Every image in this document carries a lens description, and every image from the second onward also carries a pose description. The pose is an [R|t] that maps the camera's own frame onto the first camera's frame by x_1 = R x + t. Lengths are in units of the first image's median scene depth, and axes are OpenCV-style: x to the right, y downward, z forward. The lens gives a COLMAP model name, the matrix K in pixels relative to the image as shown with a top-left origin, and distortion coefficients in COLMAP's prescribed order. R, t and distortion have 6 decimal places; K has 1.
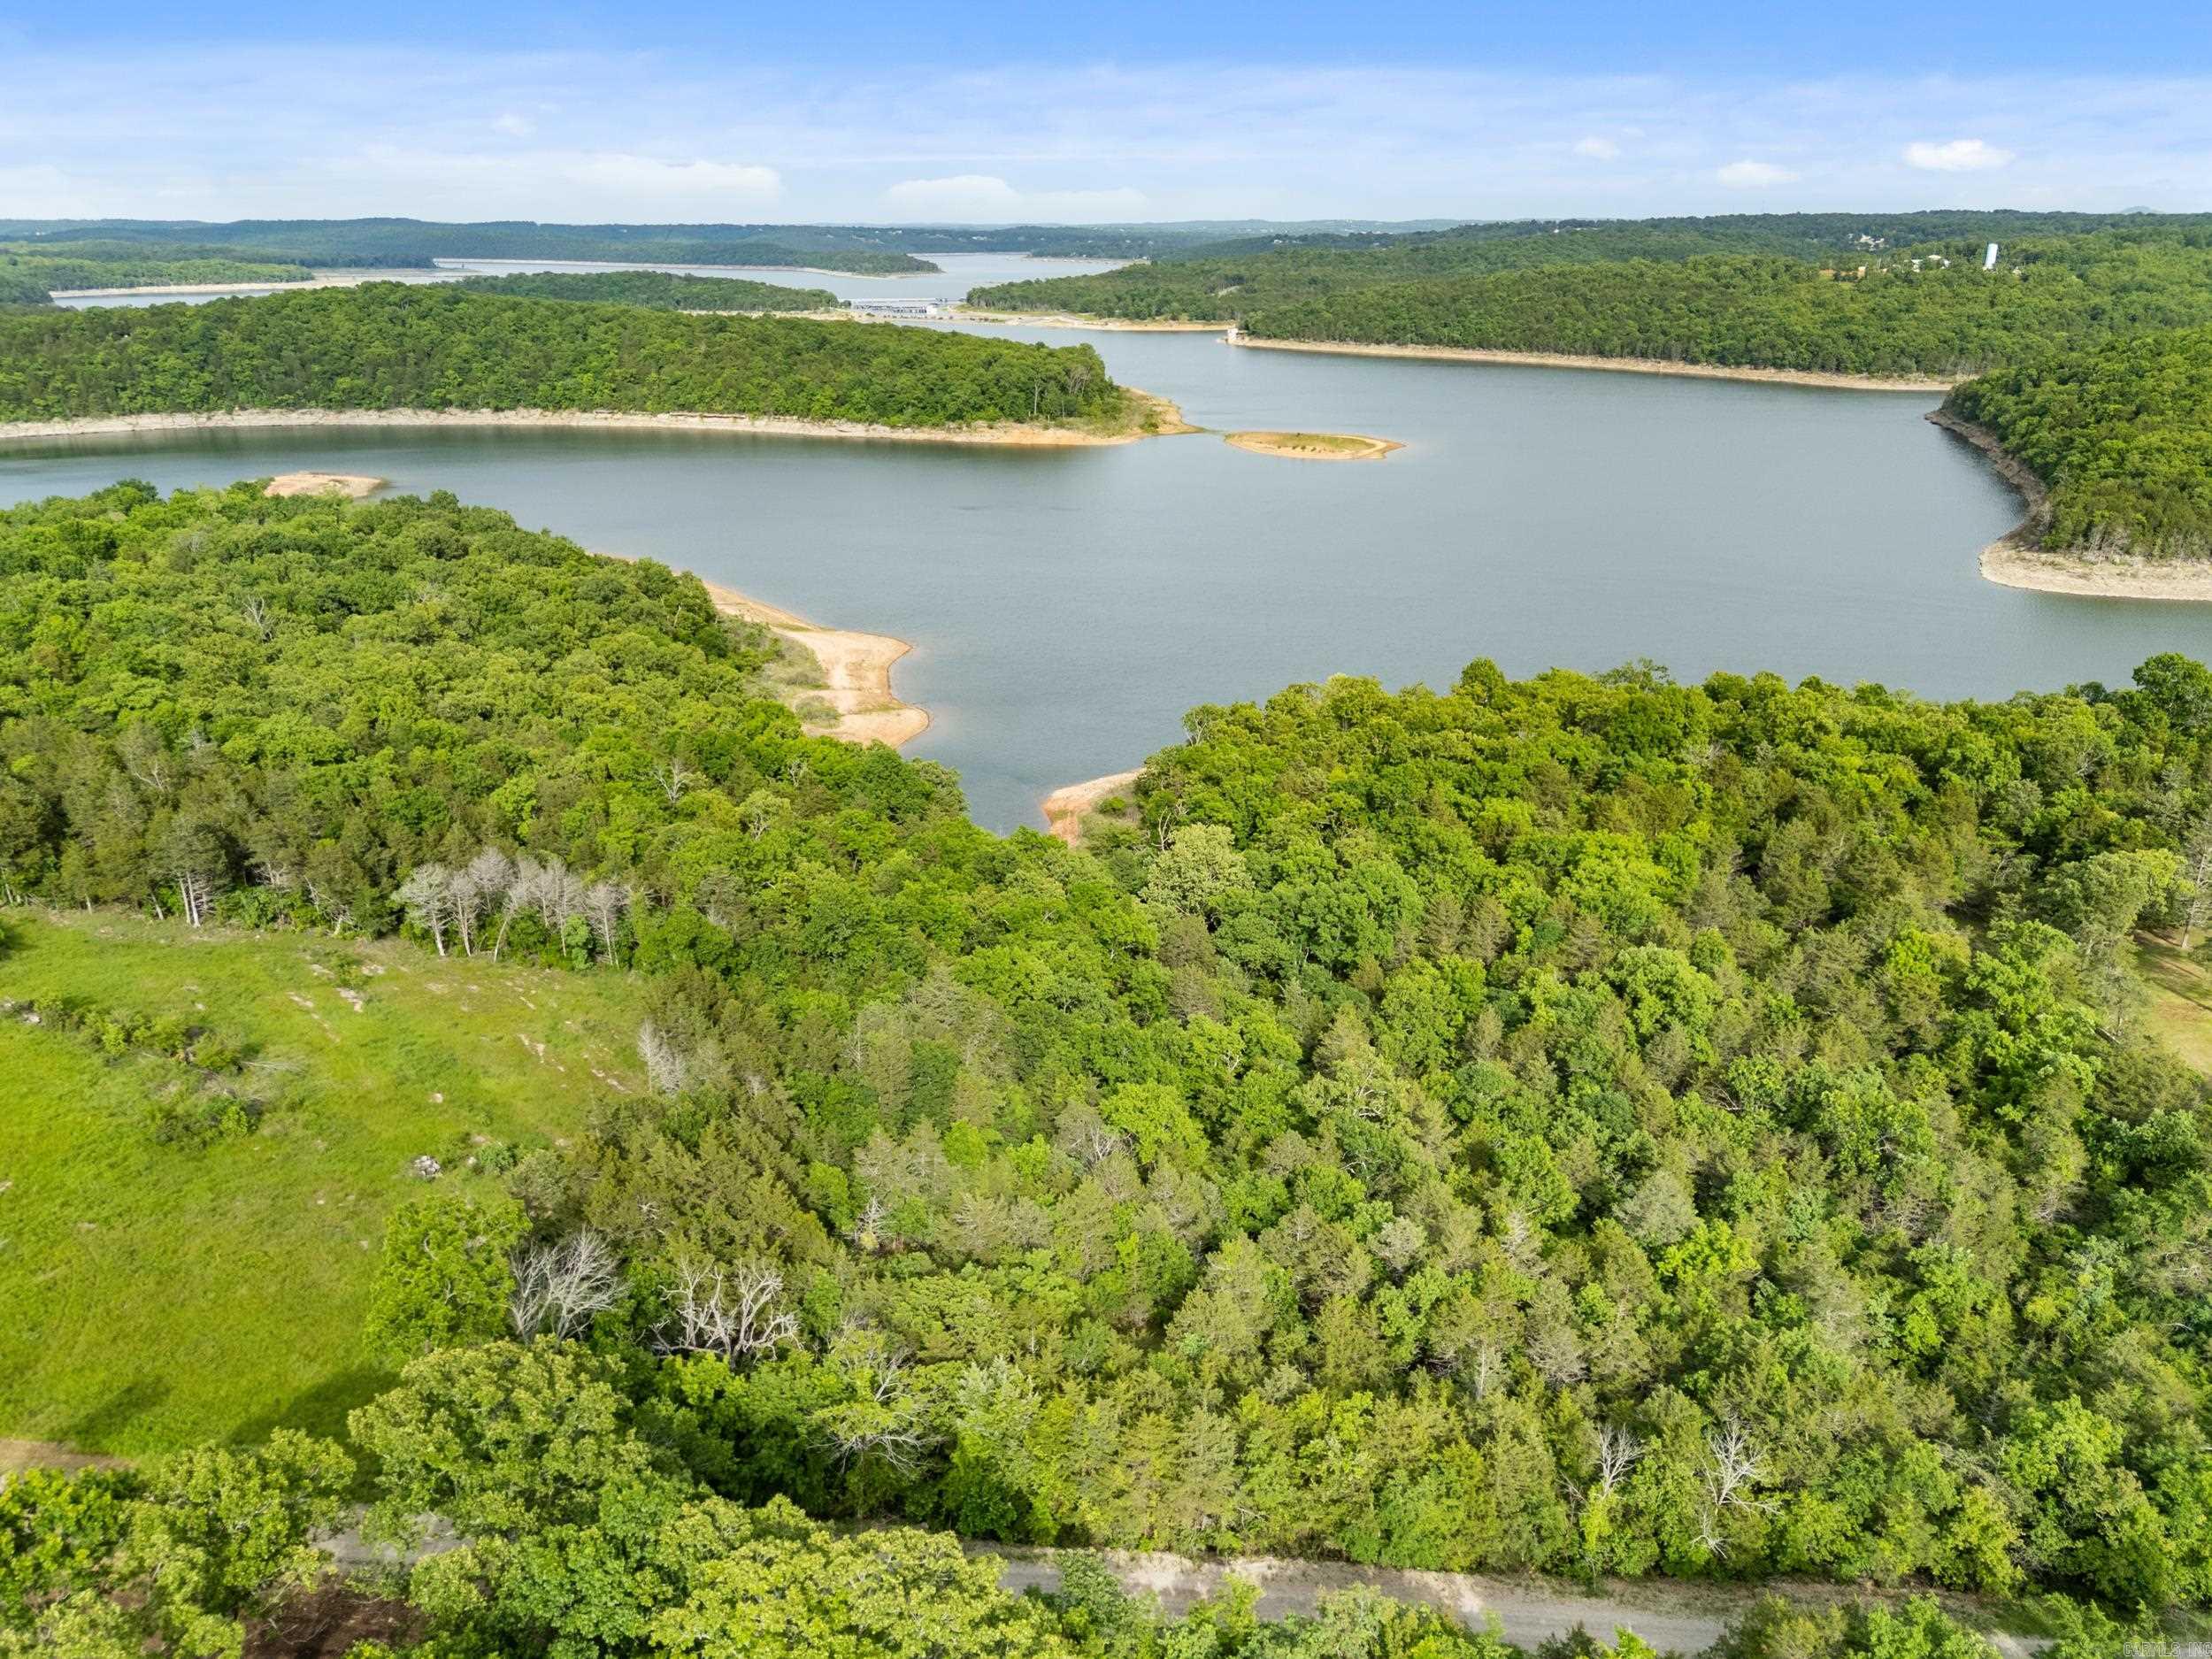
lens RADIAL K [[1614.9, 0, 1113.4], [0, 1614.9, 828.3], [0, 0, 1]] dist [0.063501, -0.050568]
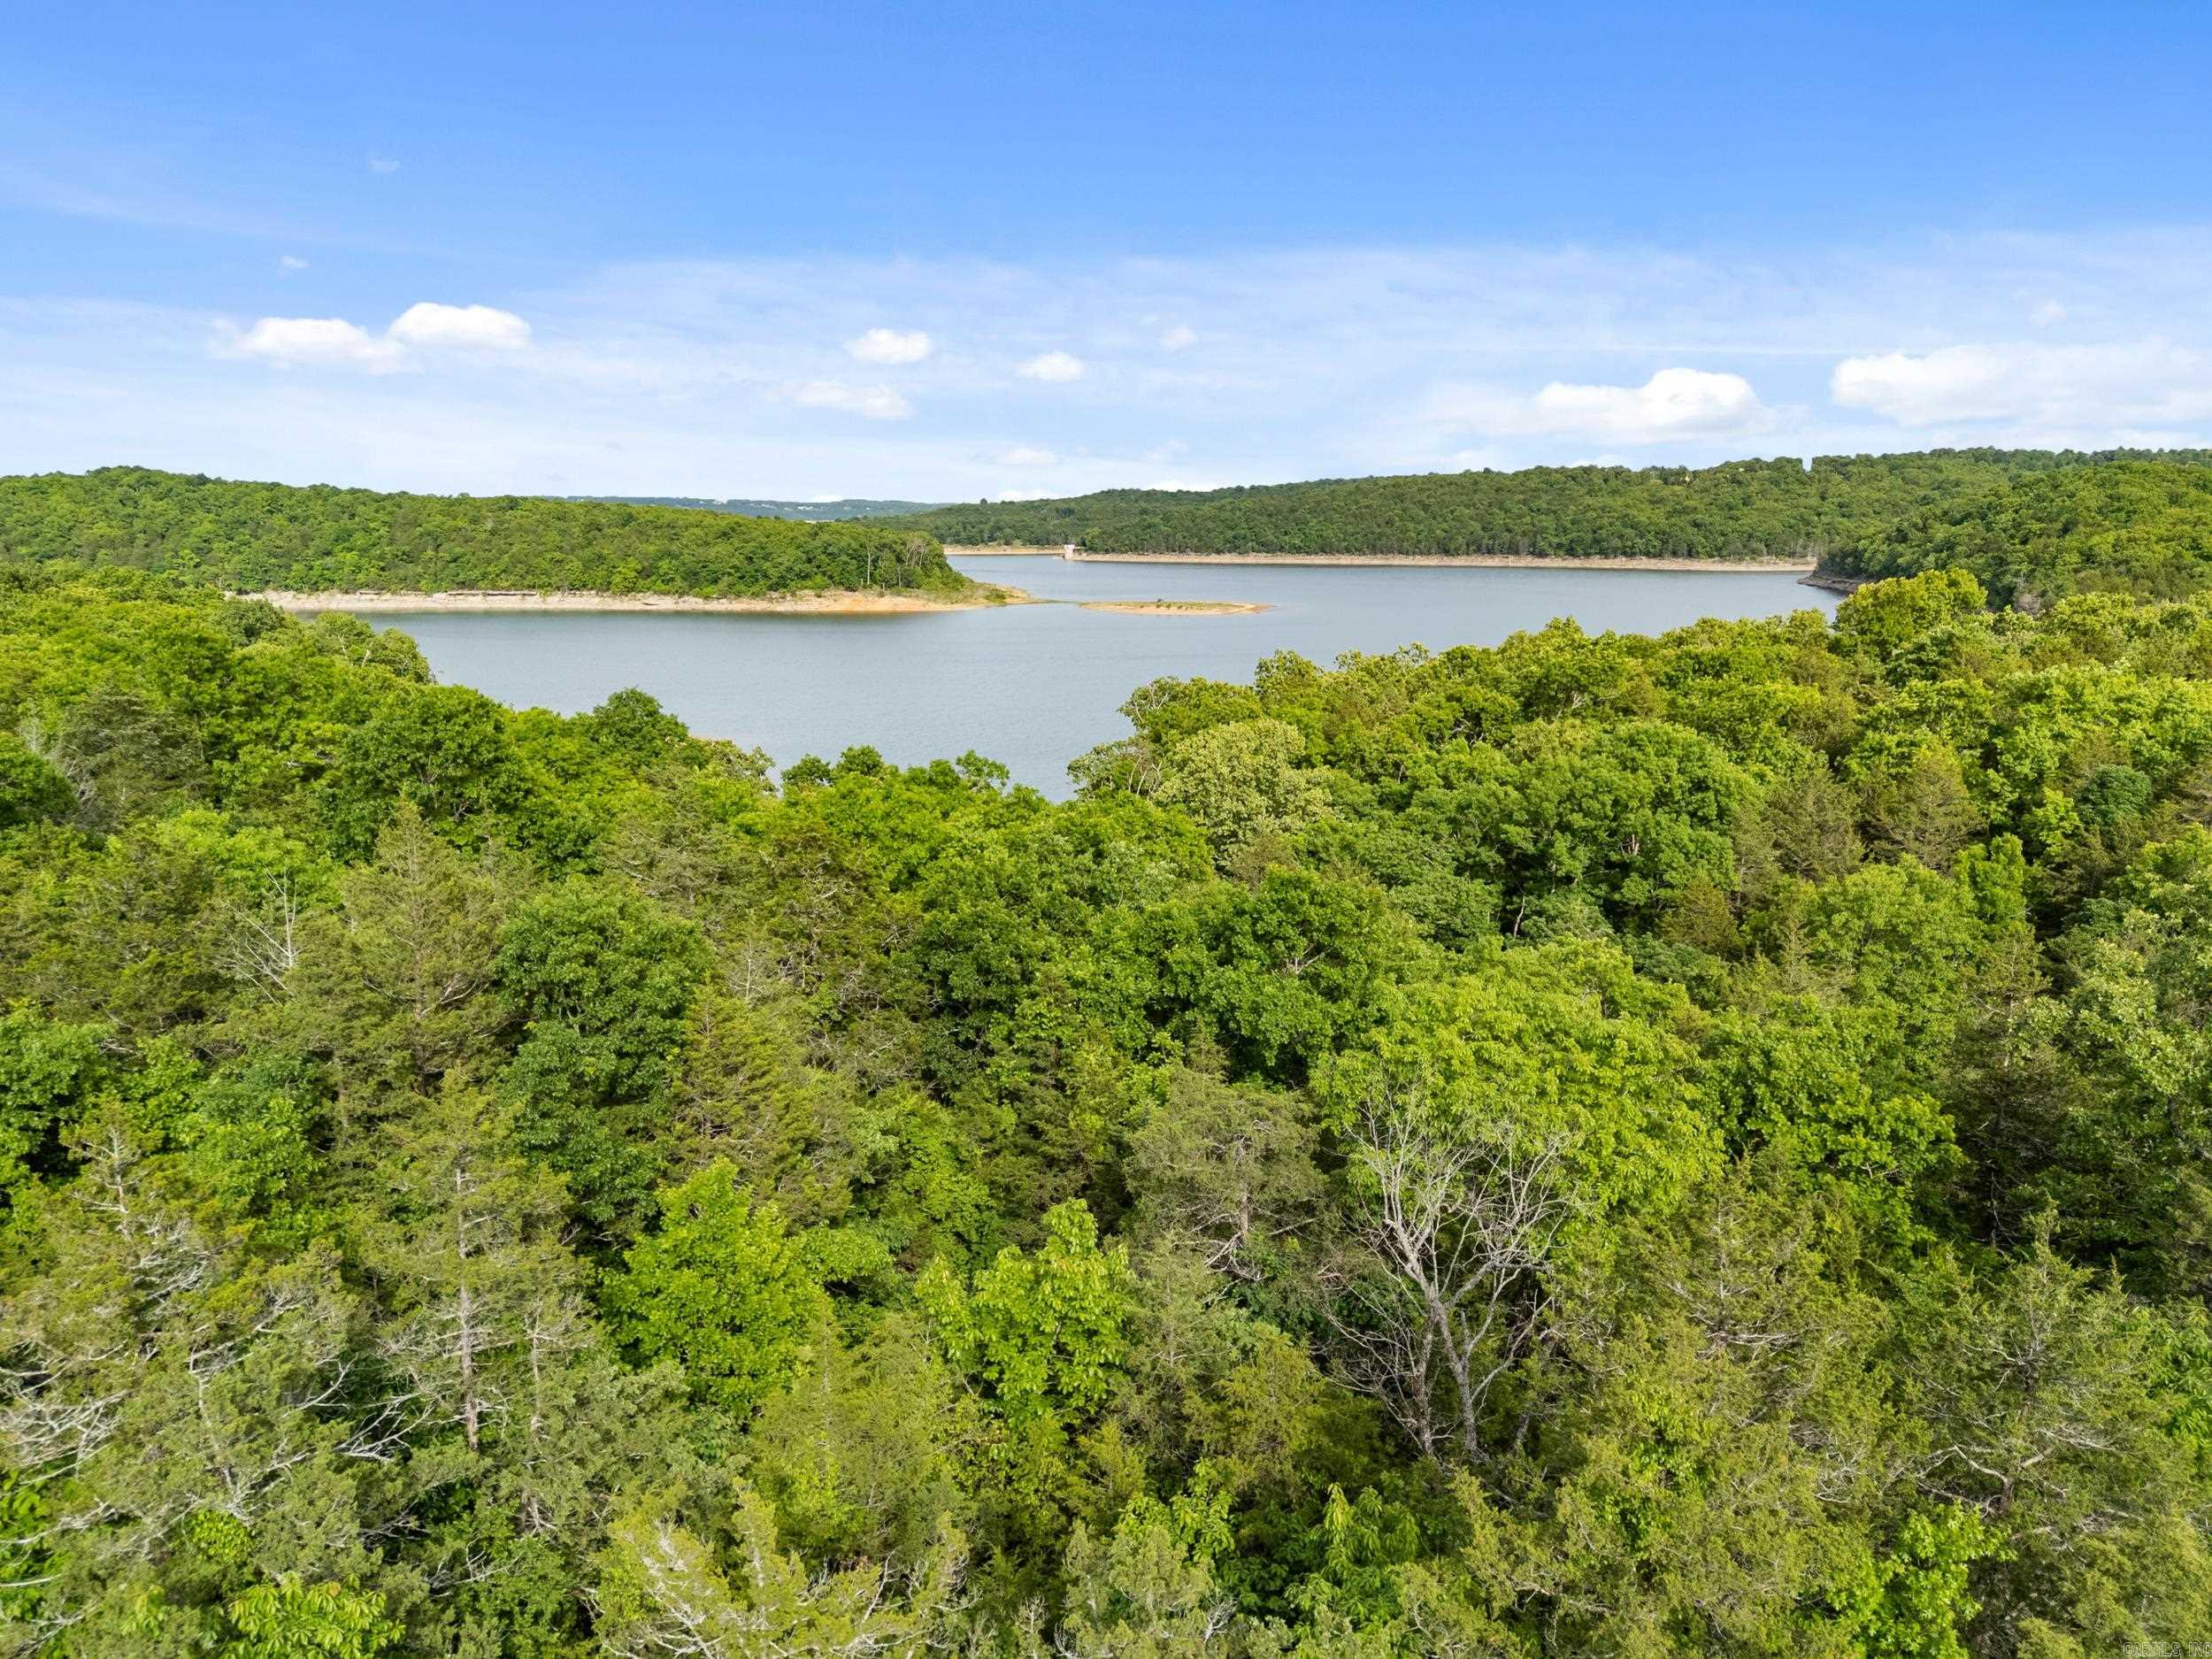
lens RADIAL K [[1614.9, 0, 1116.7], [0, 1614.9, 818.2], [0, 0, 1]] dist [0.063501, -0.050568]
pose [[0.994017, -0.025096, 0.106303, -0.009681], [0.042484, 0.985444, -0.164609, 0.027301], [-0.100625, 0.168140, 0.980614, 0.122626]]
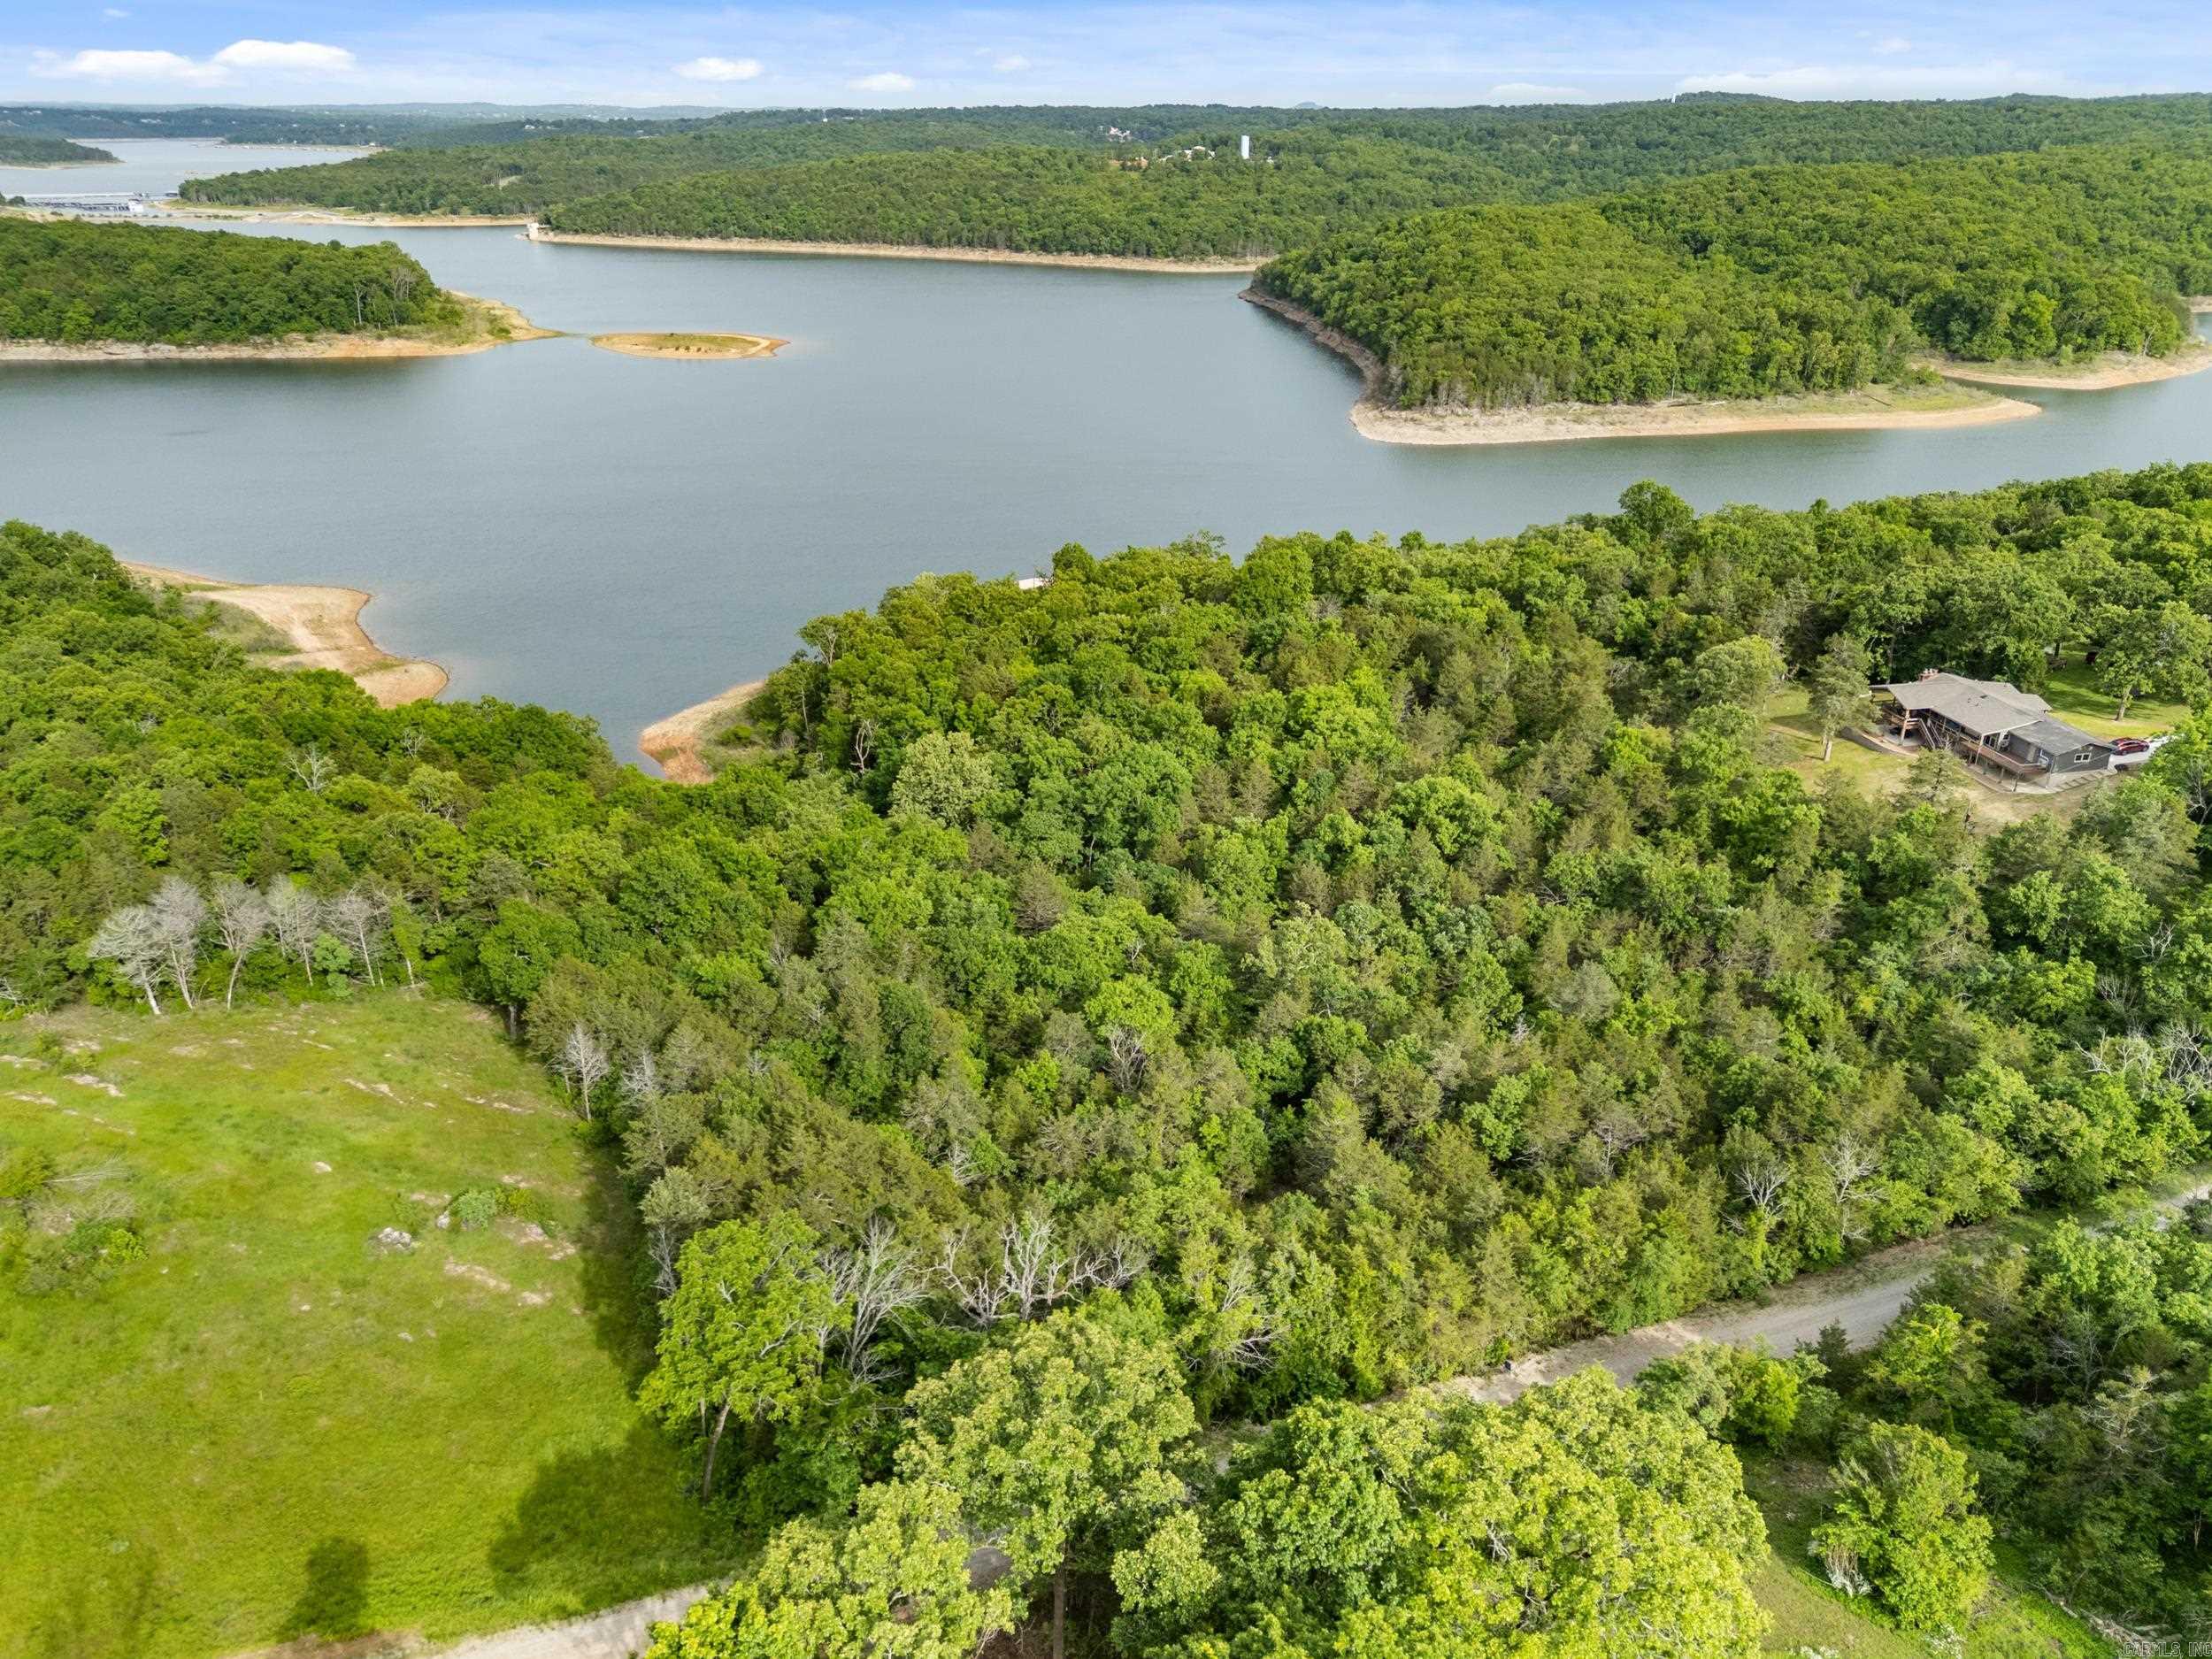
lens RADIAL K [[1614.9, 0, 1112.8], [0, 1614.9, 822.1], [0, 0, 1]] dist [0.063501, -0.050568]
pose [[0.911462, -0.162323, 0.378006, -0.055956], [0.141173, 0.986482, 0.083212, -0.003803], [-0.386403, -0.022480, 0.922056, 0.012185]]
